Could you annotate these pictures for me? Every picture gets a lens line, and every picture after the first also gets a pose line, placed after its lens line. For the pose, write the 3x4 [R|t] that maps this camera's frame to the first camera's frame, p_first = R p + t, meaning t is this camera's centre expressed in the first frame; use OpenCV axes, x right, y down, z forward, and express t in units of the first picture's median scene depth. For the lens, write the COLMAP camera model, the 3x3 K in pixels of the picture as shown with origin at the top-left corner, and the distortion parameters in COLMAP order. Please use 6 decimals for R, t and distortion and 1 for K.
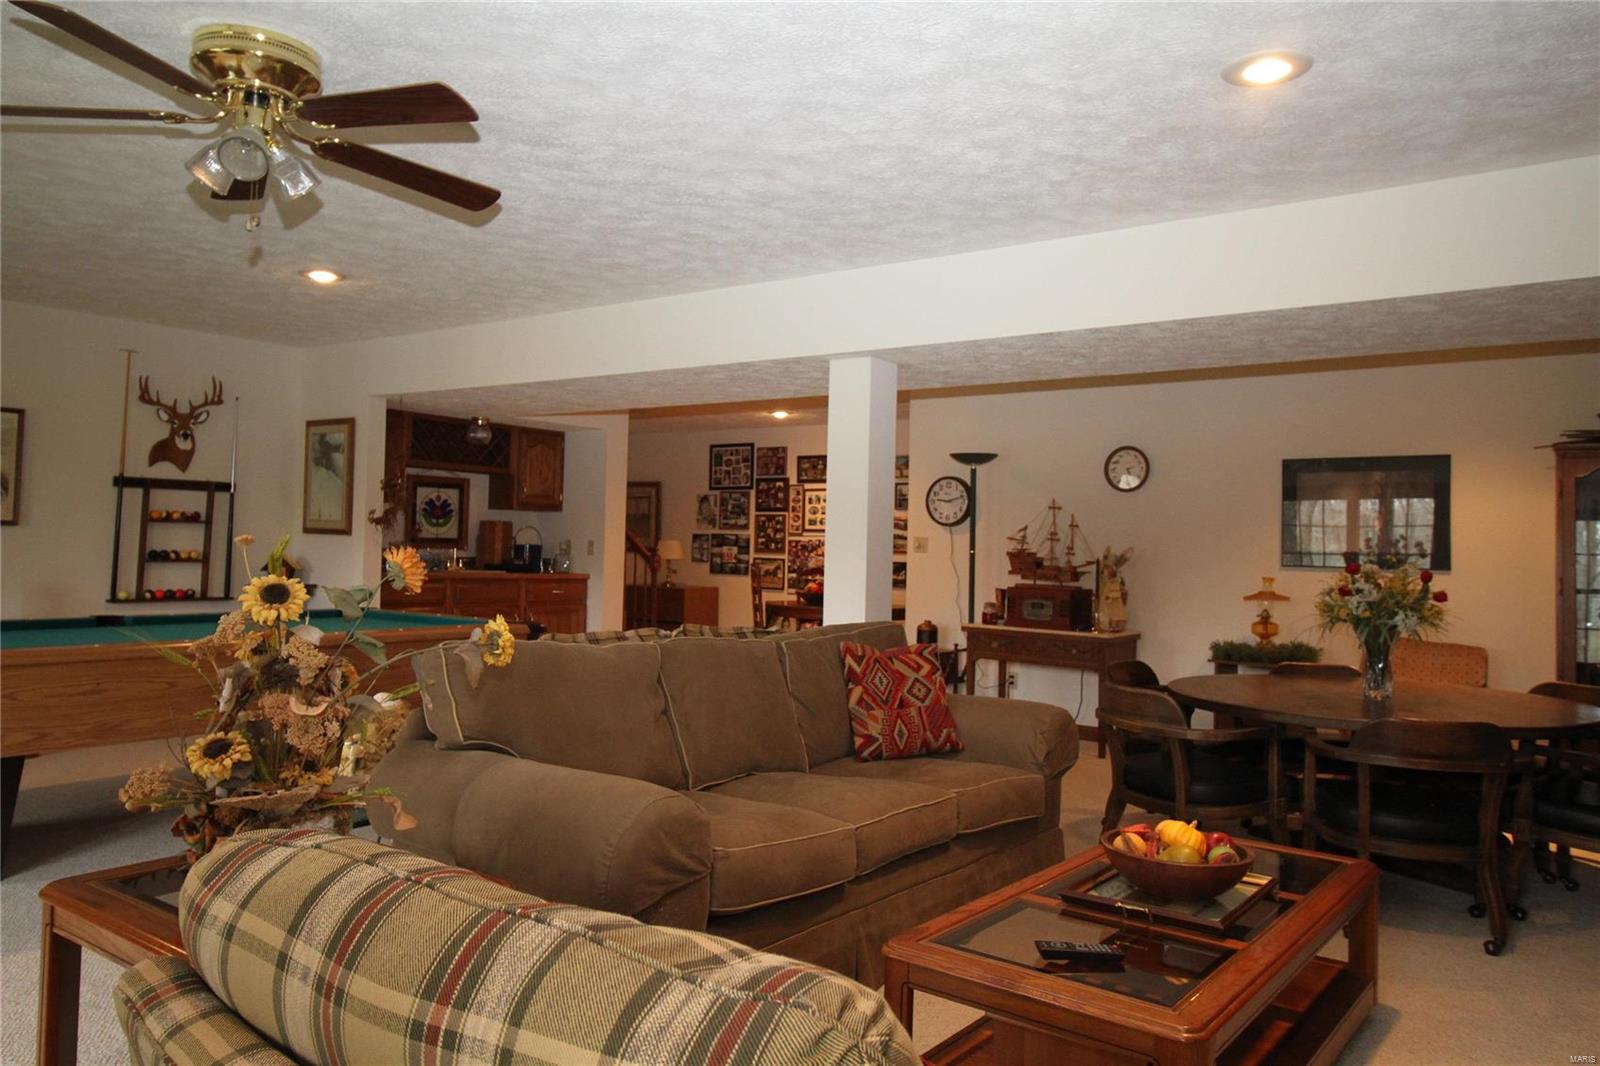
lens RADIAL K [[1136.9, 0, 793.7], [0, 1136.9, 509.8], [0, 0, 1]] dist [0.007424, -0.003532]
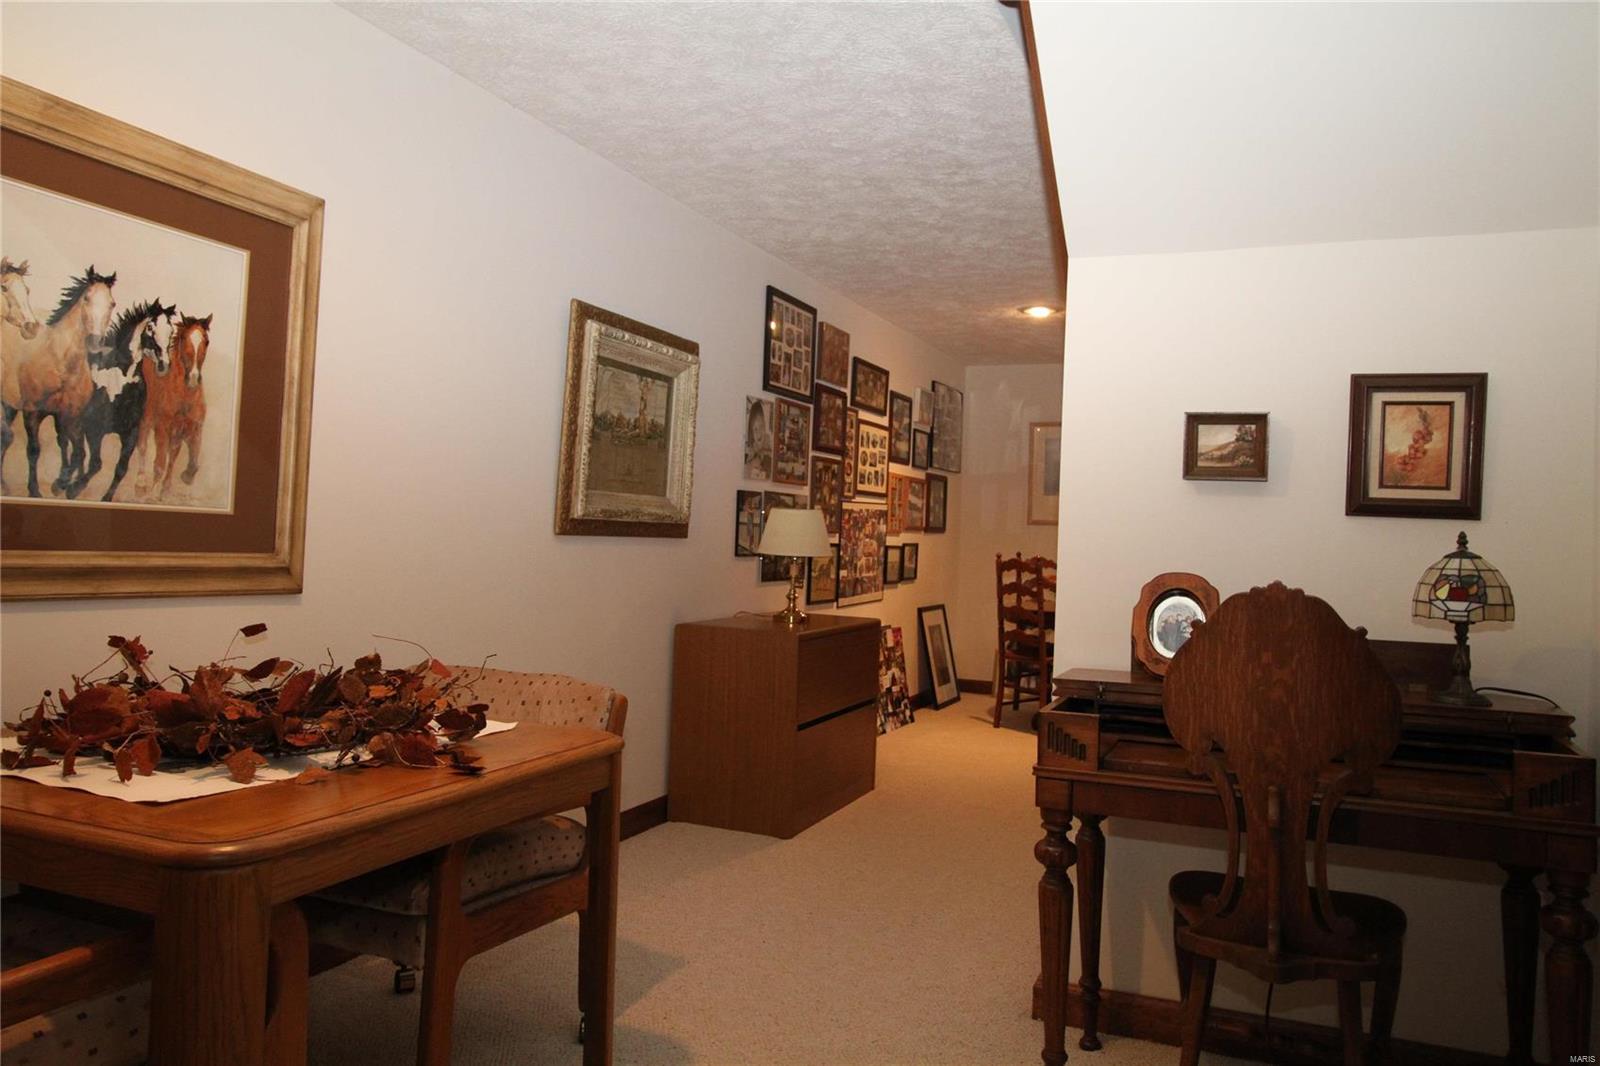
lens RADIAL K [[1136.9, 0, 793.7], [0, 1136.9, 509.8], [0, 0, 1]] dist [0.007424, -0.003532]
pose [[-0.233113, -0.021857, 0.972204, -0.512446], [-0.080667, 0.996736, 0.003067, 0.026606], [-0.969098, -0.077710, -0.234115, 1.120259]]
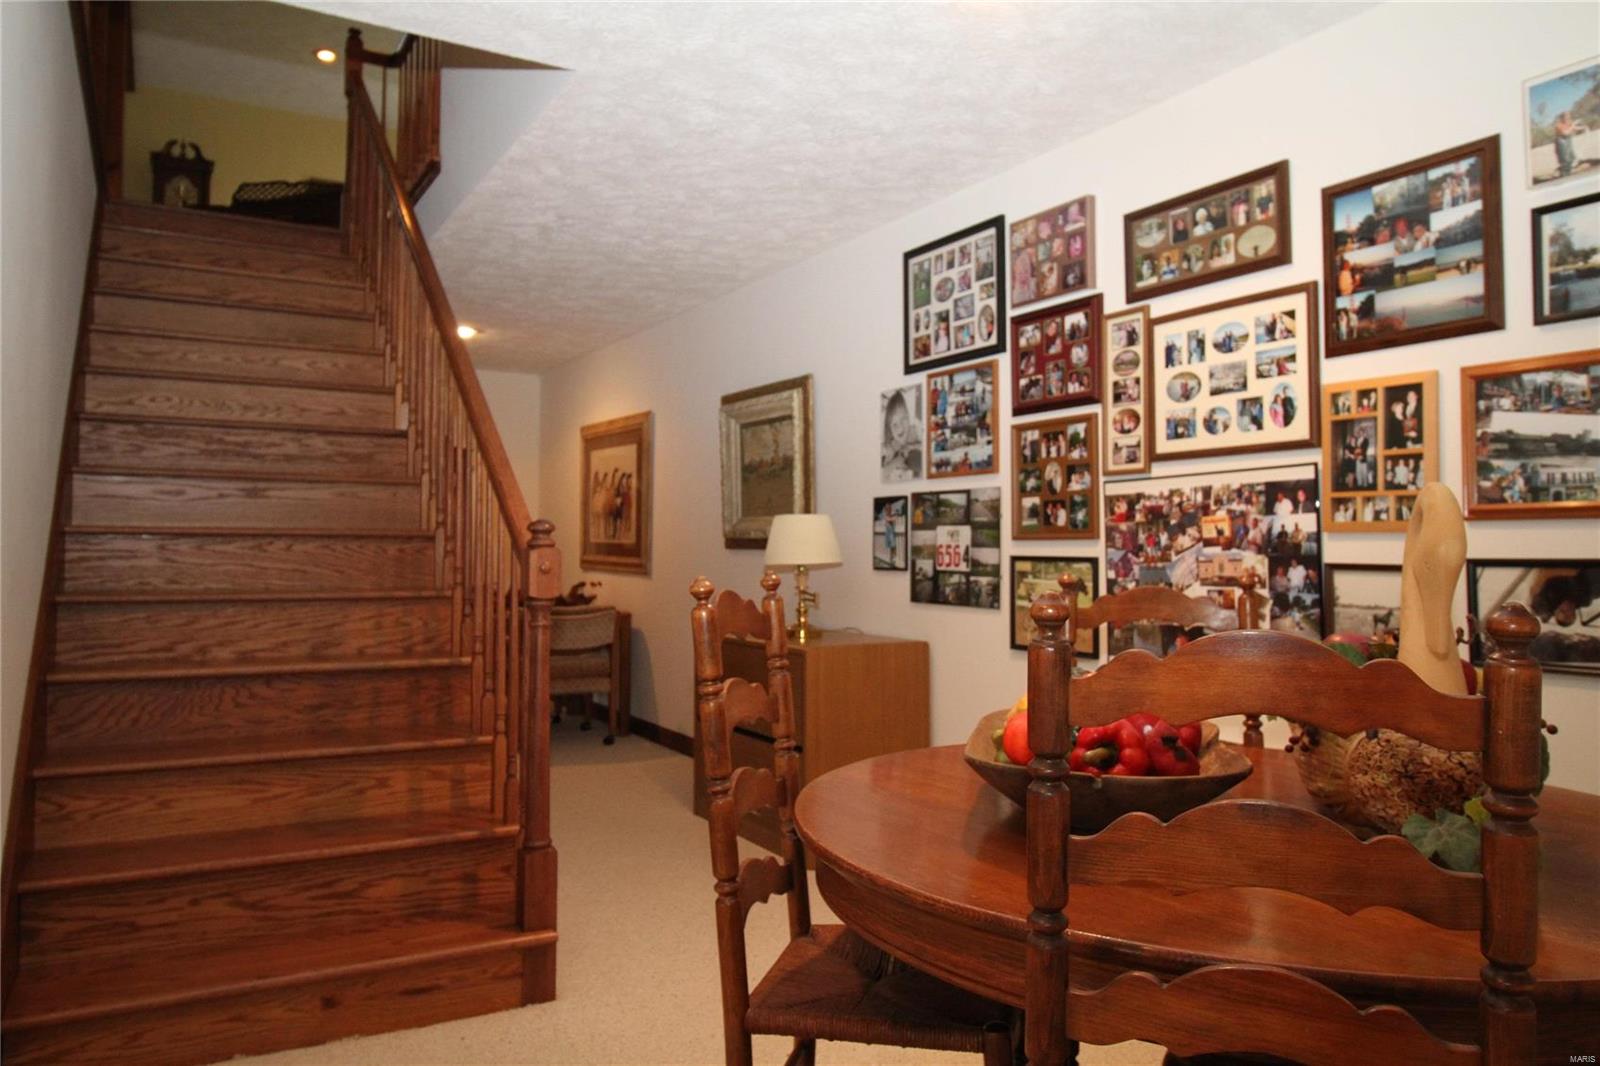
lens RADIAL K [[1136.9, 0, 793.7], [0, 1136.9, 509.8], [0, 0, 1]] dist [0.007424, -0.003532]
pose [[0.915046, -0.037196, -0.401630, 0.040175], [0.033906, 0.999308, -0.015299, 0.031430], [0.401921, 0.000381, 0.915674, 0.669260]]
